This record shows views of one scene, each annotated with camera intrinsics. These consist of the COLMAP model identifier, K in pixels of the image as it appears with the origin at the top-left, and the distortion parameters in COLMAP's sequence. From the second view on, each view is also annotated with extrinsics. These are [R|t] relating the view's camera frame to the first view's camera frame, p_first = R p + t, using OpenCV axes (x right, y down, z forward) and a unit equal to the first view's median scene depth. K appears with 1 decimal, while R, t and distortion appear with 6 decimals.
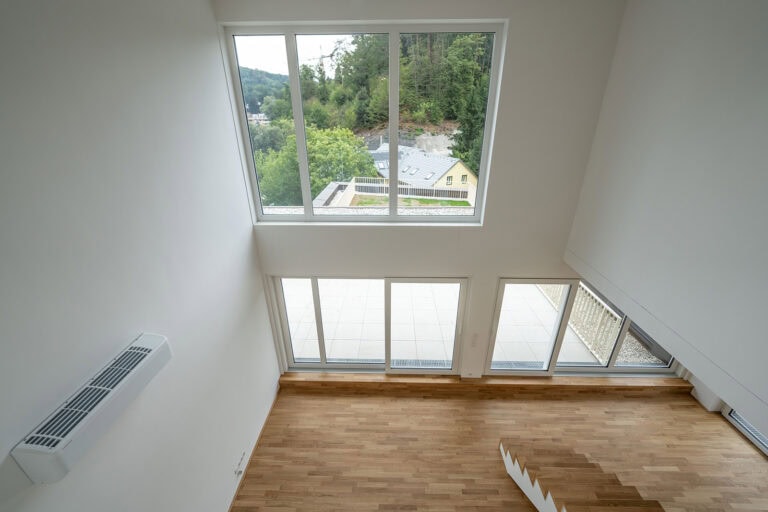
lens RADIAL K [[319.0, 0, 384.0], [0, 319.0, 256.0], [0, 0, 1]] dist [-0.001031, -0.000079]
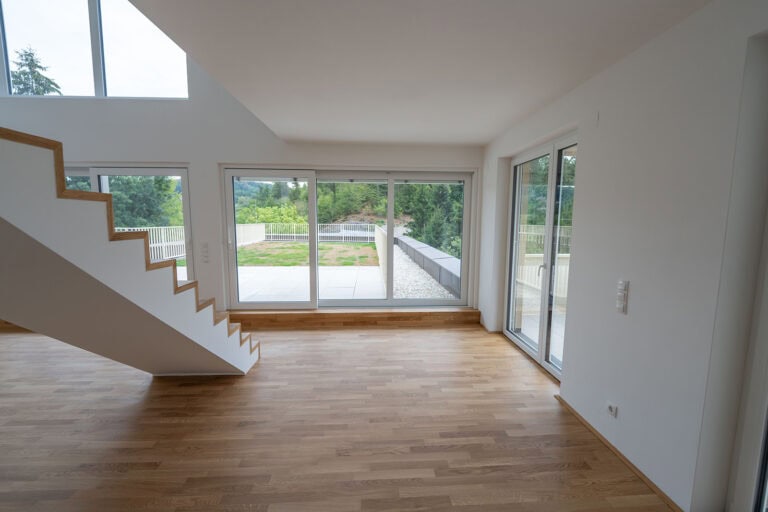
lens RADIAL K [[319.0, 0, 384.0], [0, 319.0, 256.0], [0, 0, 1]] dist [-0.001031, -0.000079]
pose [[0.998097, -0.003059, 0.061589, 0.669657], [0.021914, 0.951169, -0.307893, 0.518742], [-0.057640, 0.308656, 0.949426, 0.184040]]
